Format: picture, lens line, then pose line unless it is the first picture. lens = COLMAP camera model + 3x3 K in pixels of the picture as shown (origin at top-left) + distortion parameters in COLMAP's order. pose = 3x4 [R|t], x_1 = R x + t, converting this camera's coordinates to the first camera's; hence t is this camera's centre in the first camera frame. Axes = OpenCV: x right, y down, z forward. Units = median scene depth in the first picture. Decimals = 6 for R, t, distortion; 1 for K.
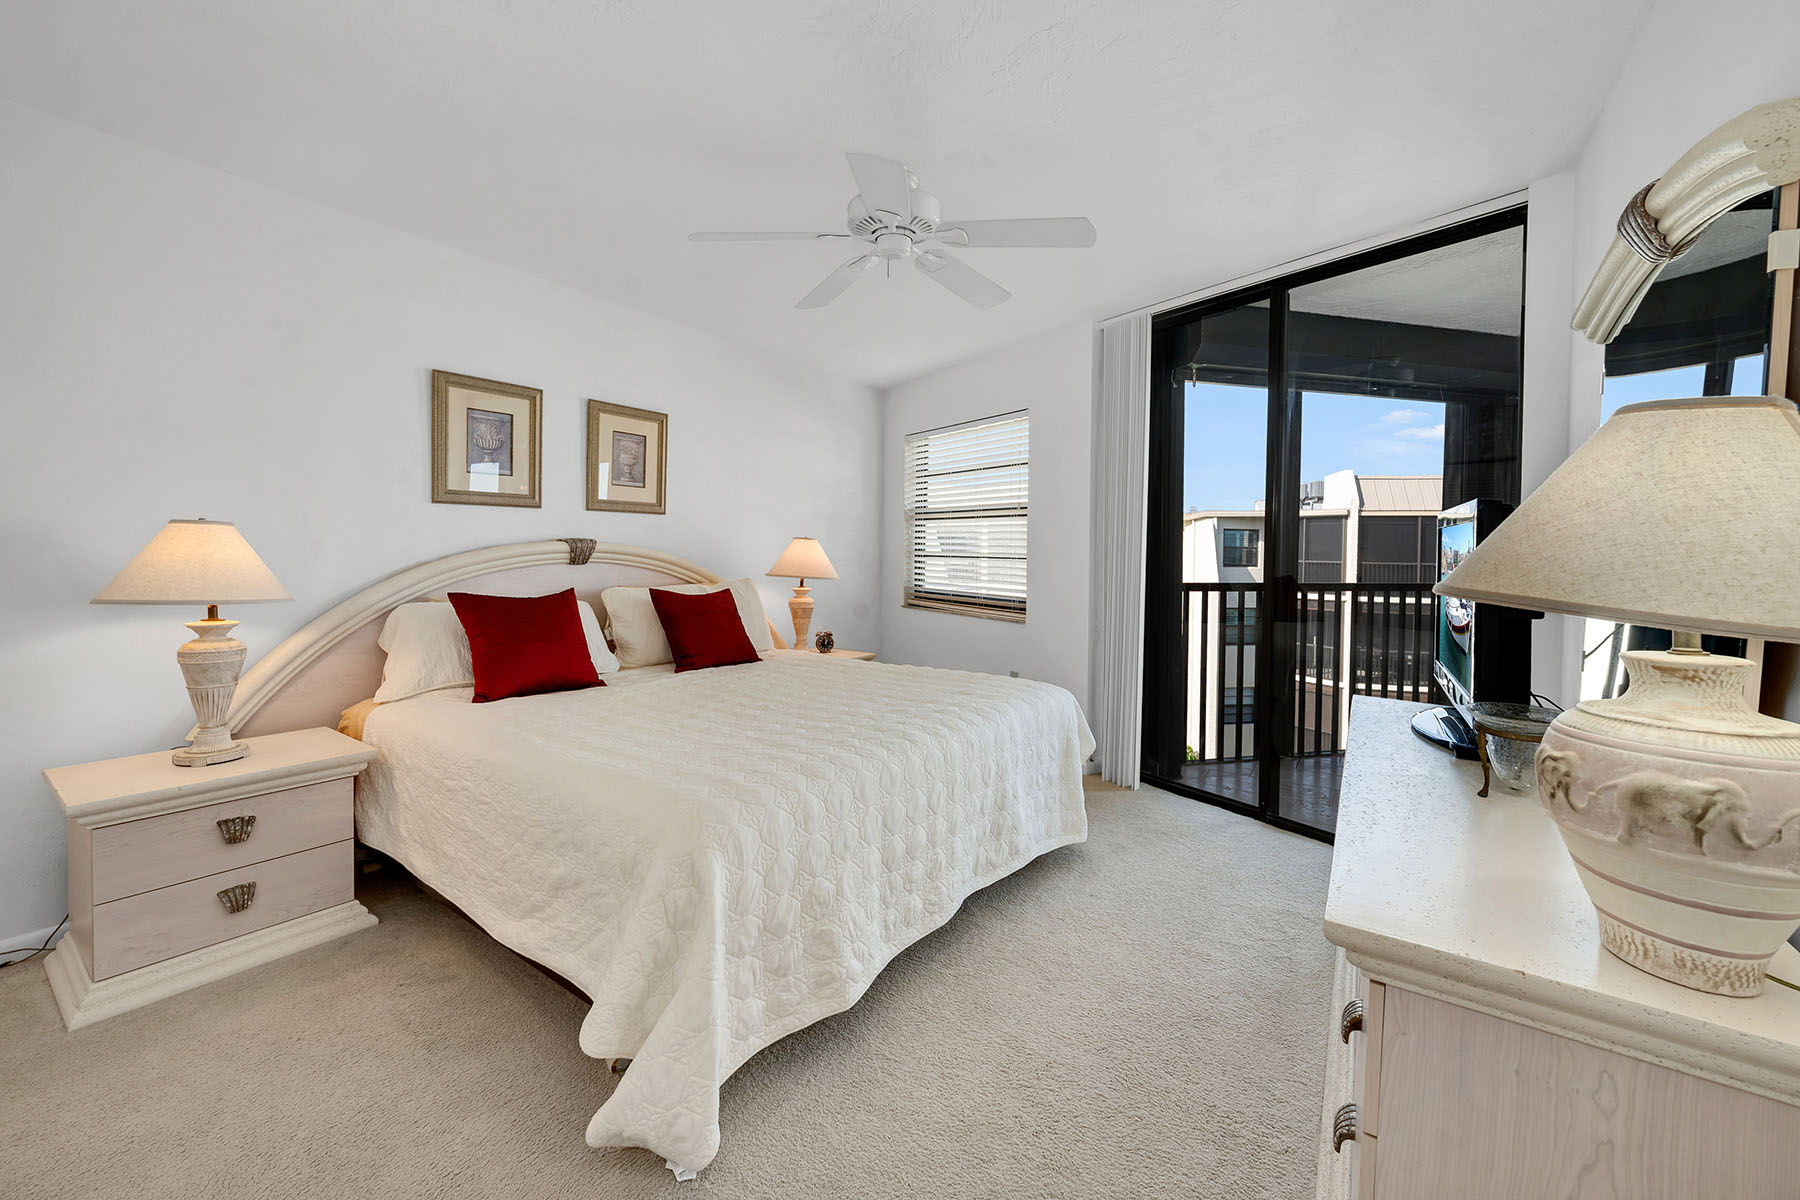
lens RADIAL K [[744.1, 0, 869.2], [0, 744.1, 577.4], [0, 0, 1]] dist [-0.000299, 0.000136]
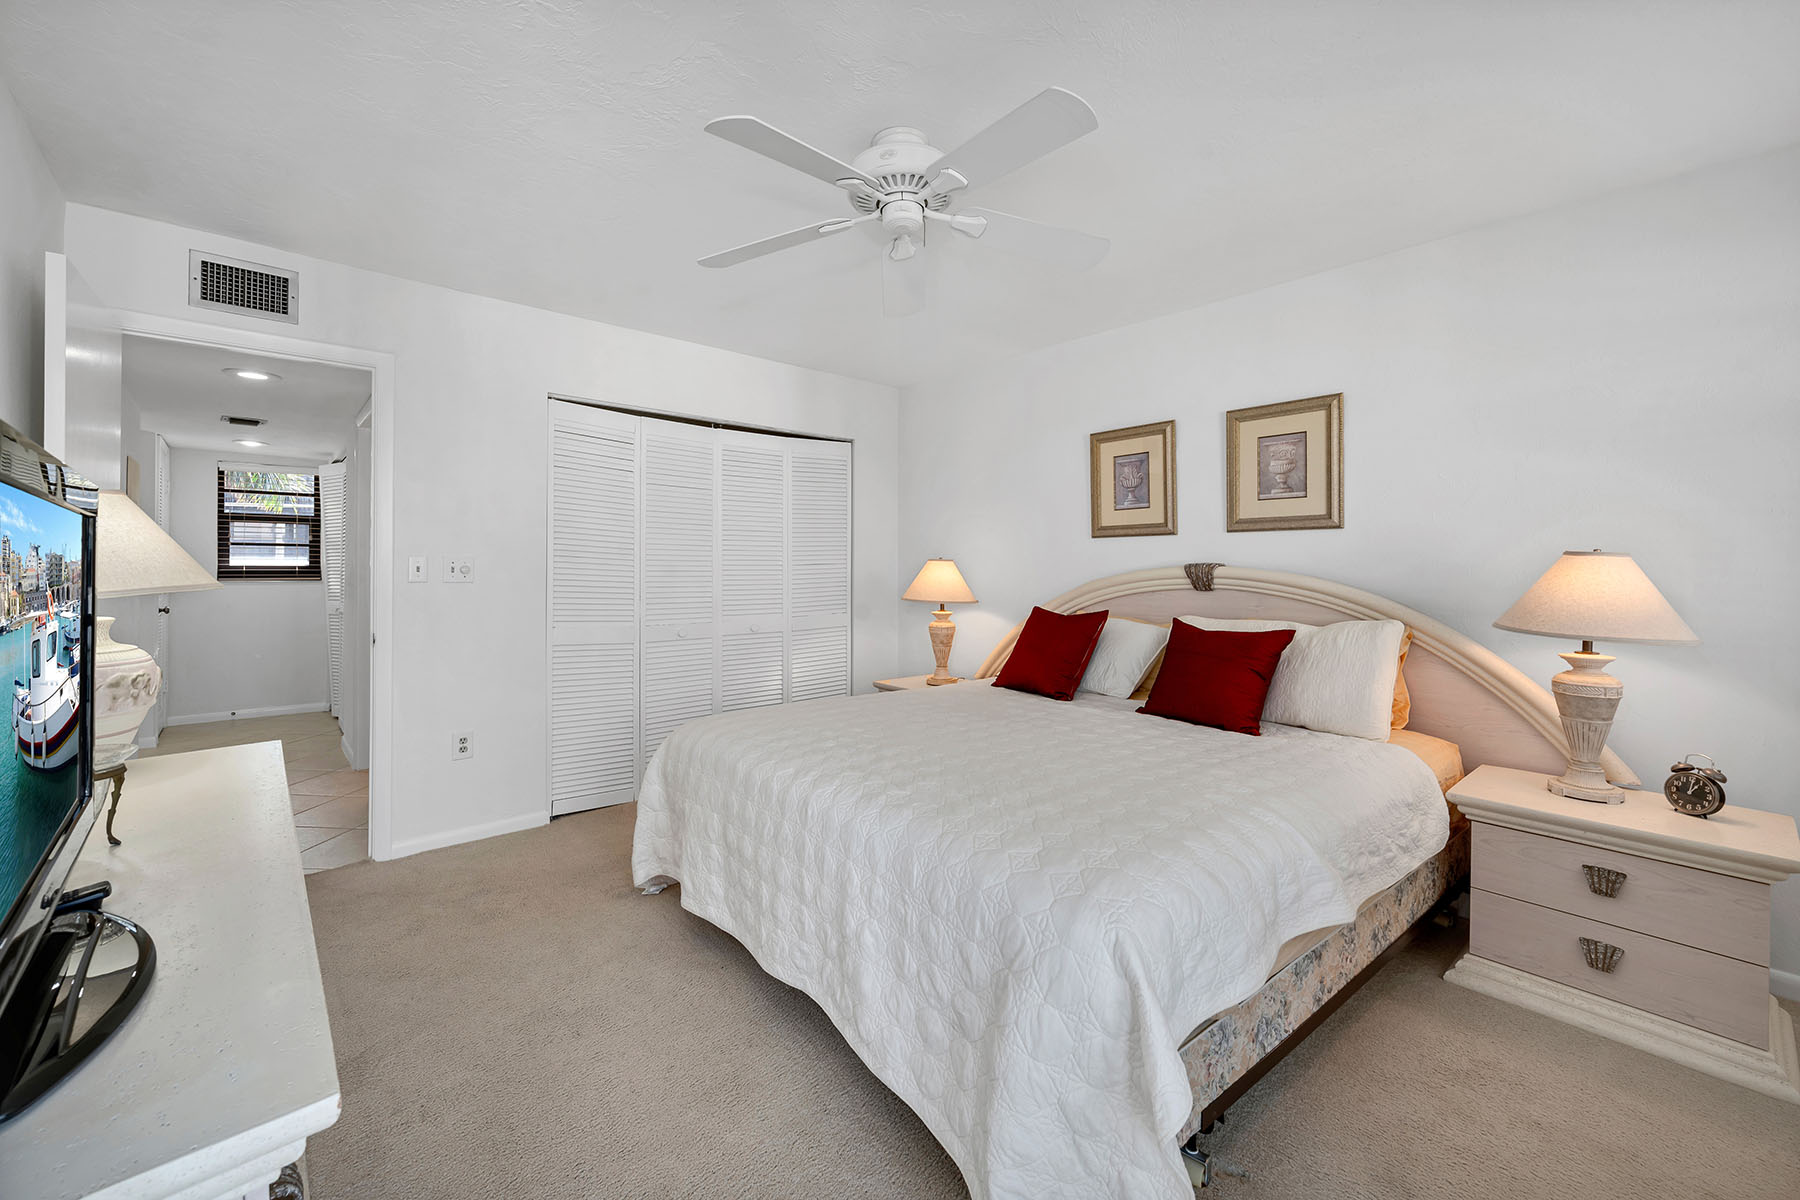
lens RADIAL K [[718.8, 0, 901.1], [0, 718.8, 558.6], [0, 0, 1]] dist [-0.001712, -0.000034]
pose [[-0.229947, -0.027449, -0.972816, 0.546320], [-0.043745, 0.998883, -0.017845, -0.023603], [0.972219, 0.038452, -0.230891, 0.779182]]
